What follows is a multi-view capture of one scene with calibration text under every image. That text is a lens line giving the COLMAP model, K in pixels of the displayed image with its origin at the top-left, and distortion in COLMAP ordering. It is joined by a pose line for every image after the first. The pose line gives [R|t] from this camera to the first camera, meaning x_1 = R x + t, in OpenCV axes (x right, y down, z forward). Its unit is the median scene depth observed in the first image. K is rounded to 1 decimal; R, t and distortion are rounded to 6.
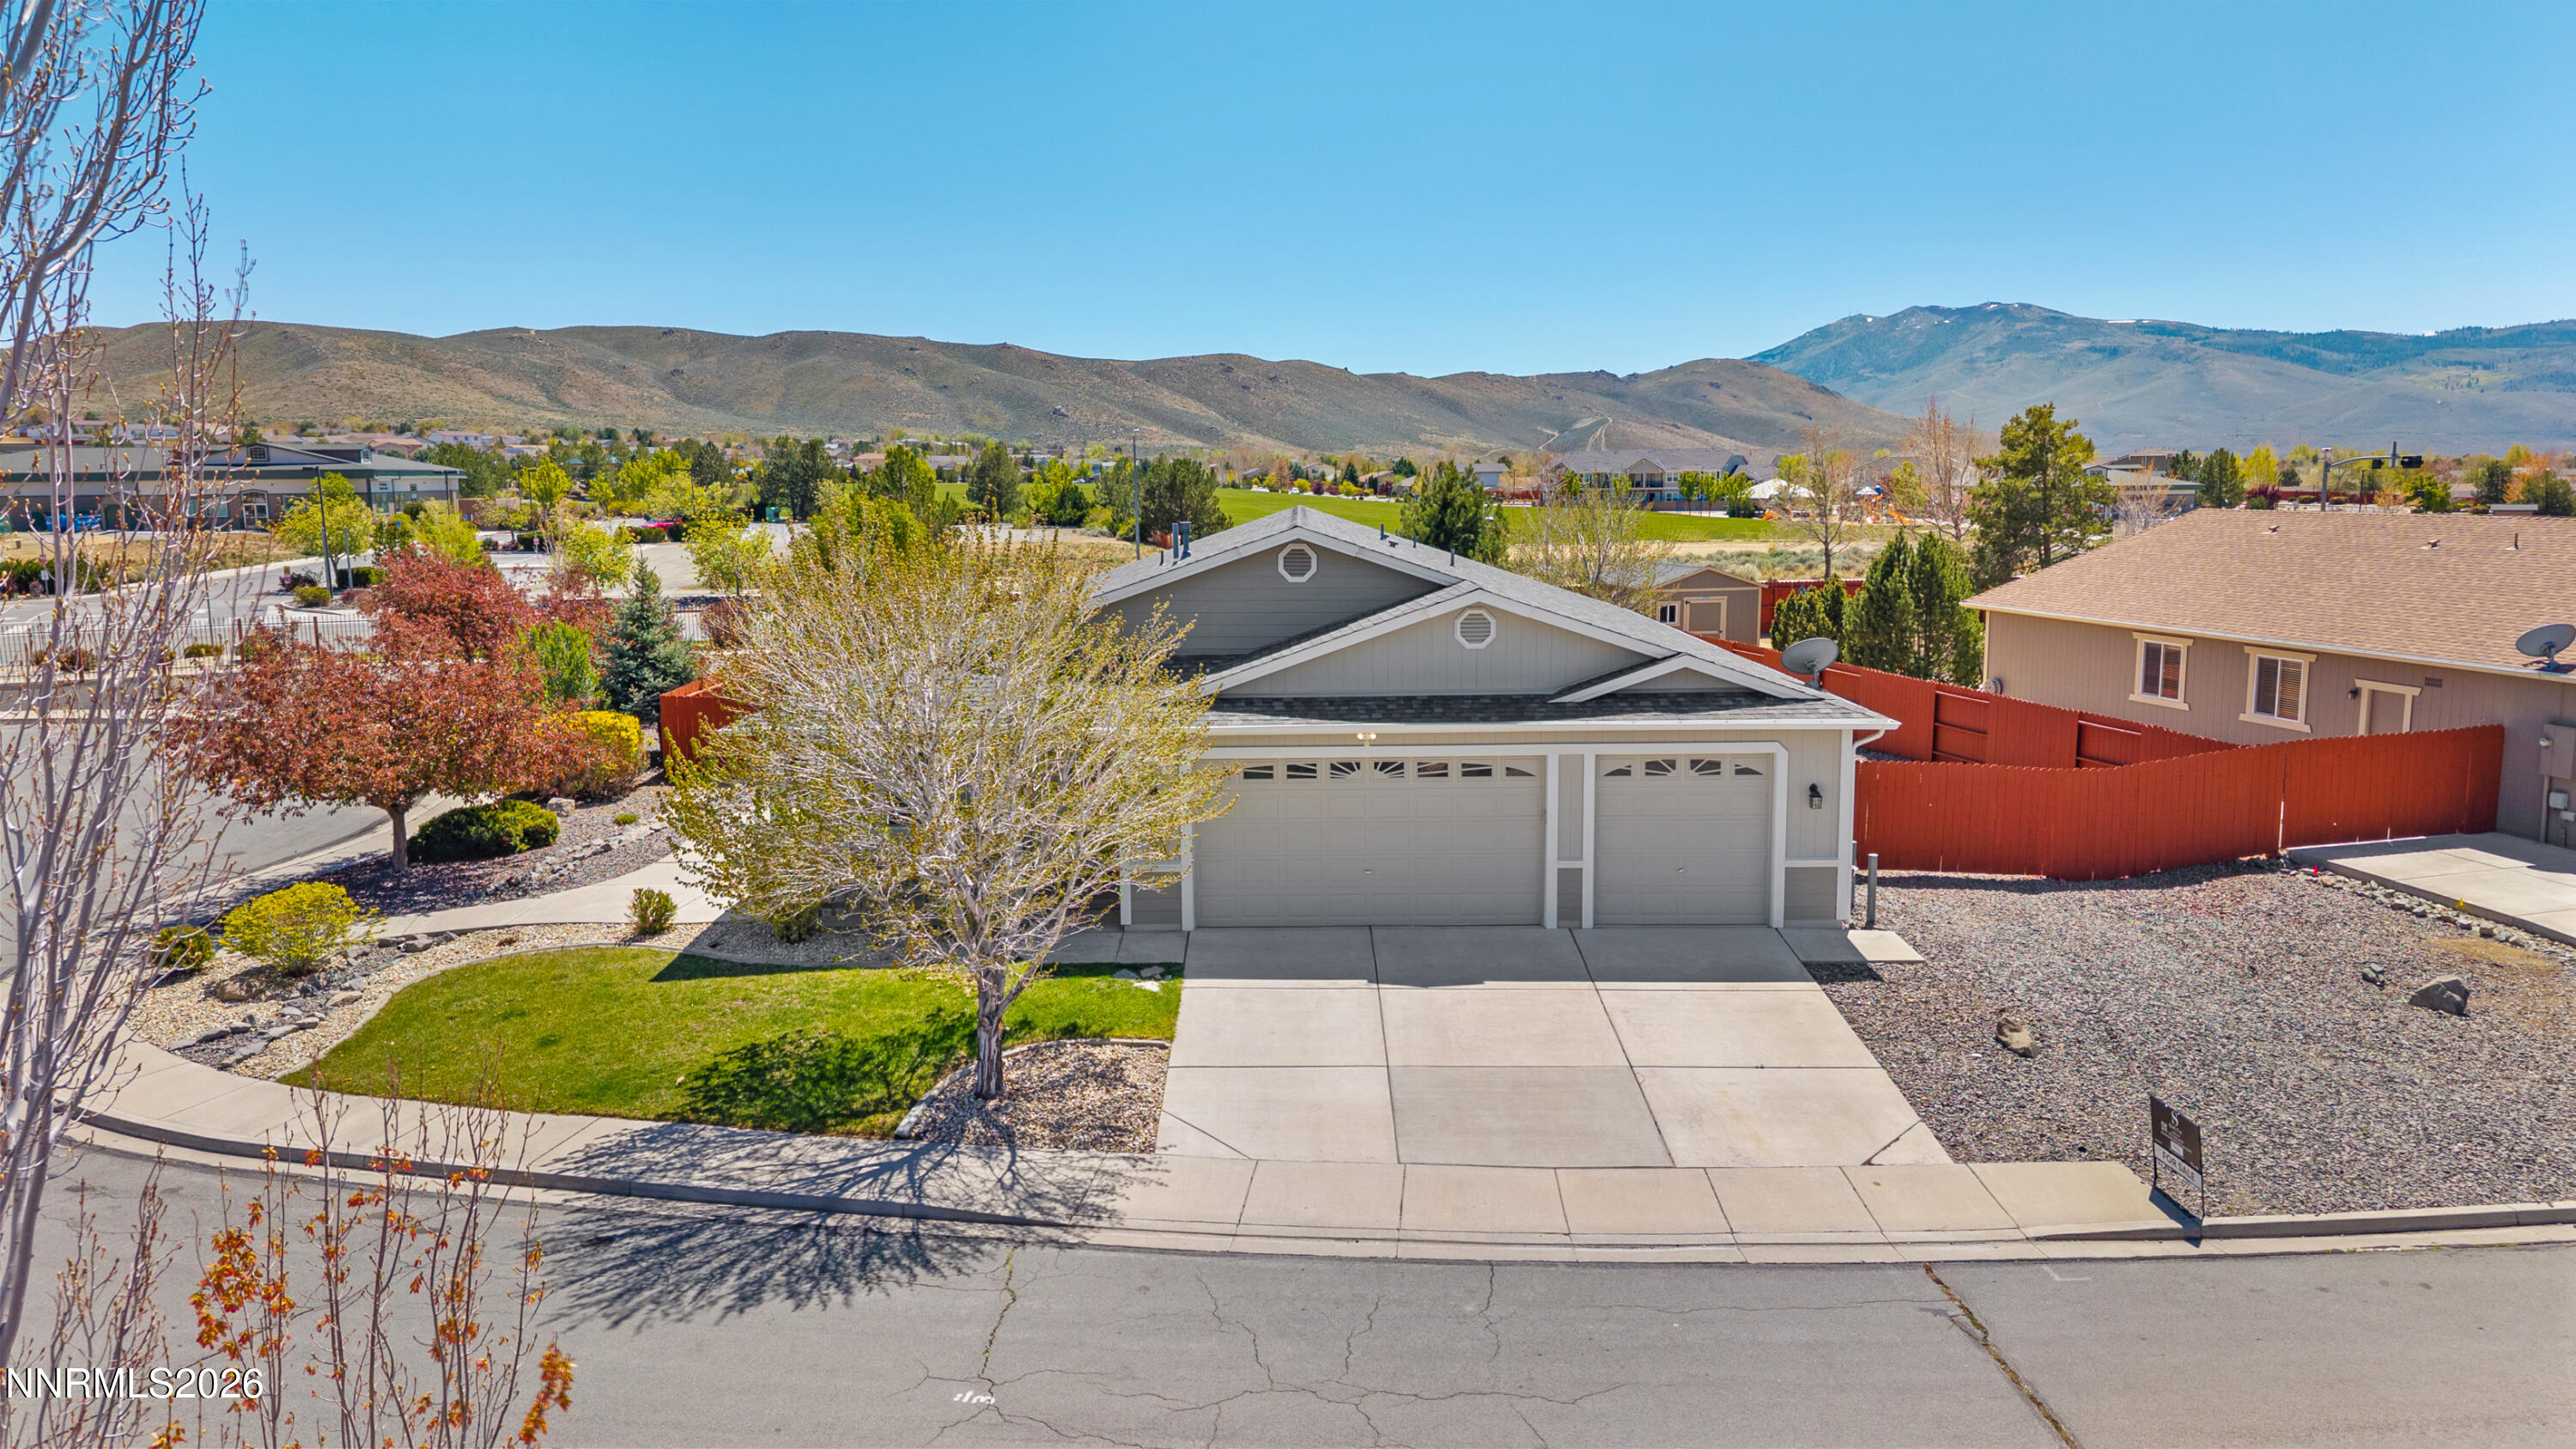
lens RADIAL K [[1704.0, 0, 1289.8], [0, 1704.0, 772.8], [0, 0, 1]] dist [0.054573, -0.070943]
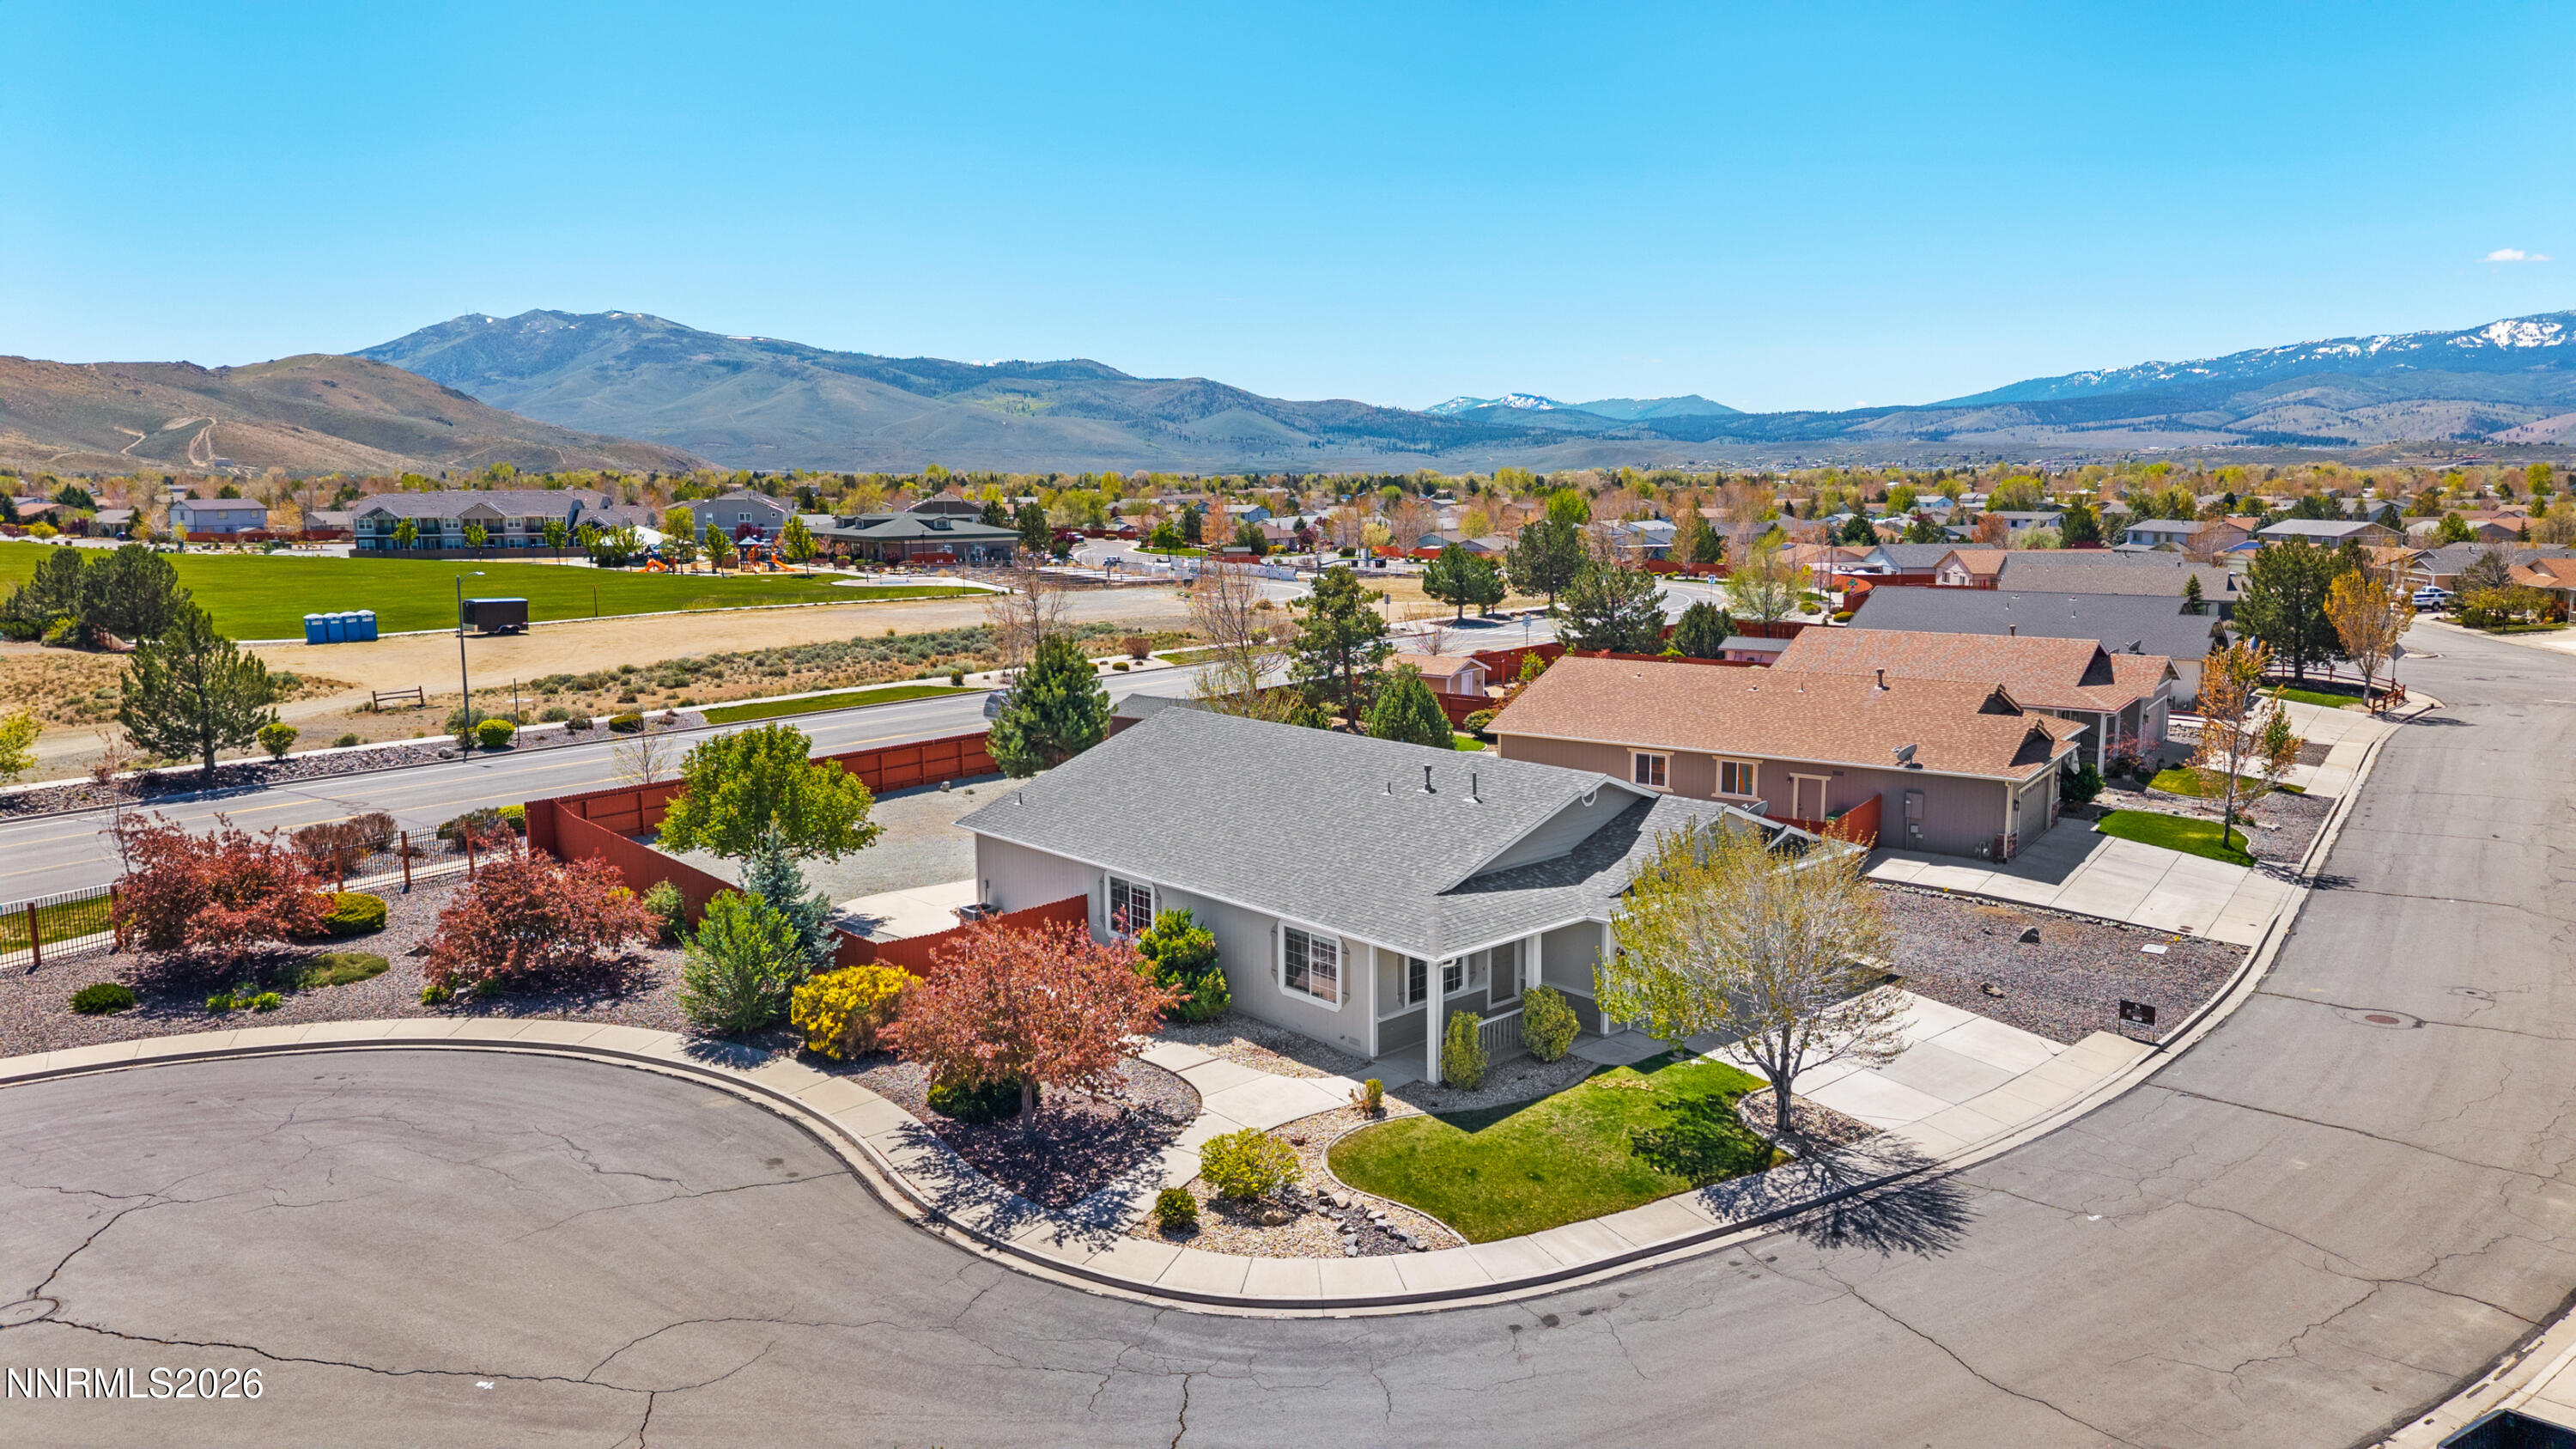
lens RADIAL K [[1685.1, 0, 1297.1], [0, 1685.1, 872.7], [0, 0, 1]] dist [0.002031, -0.004151]
pose [[0.731981, -0.152077, 0.664136, -1.383227], [0.114780, 0.988364, 0.099815, -0.263102], [-0.671587, 0.003167, 0.740919, 0.003455]]
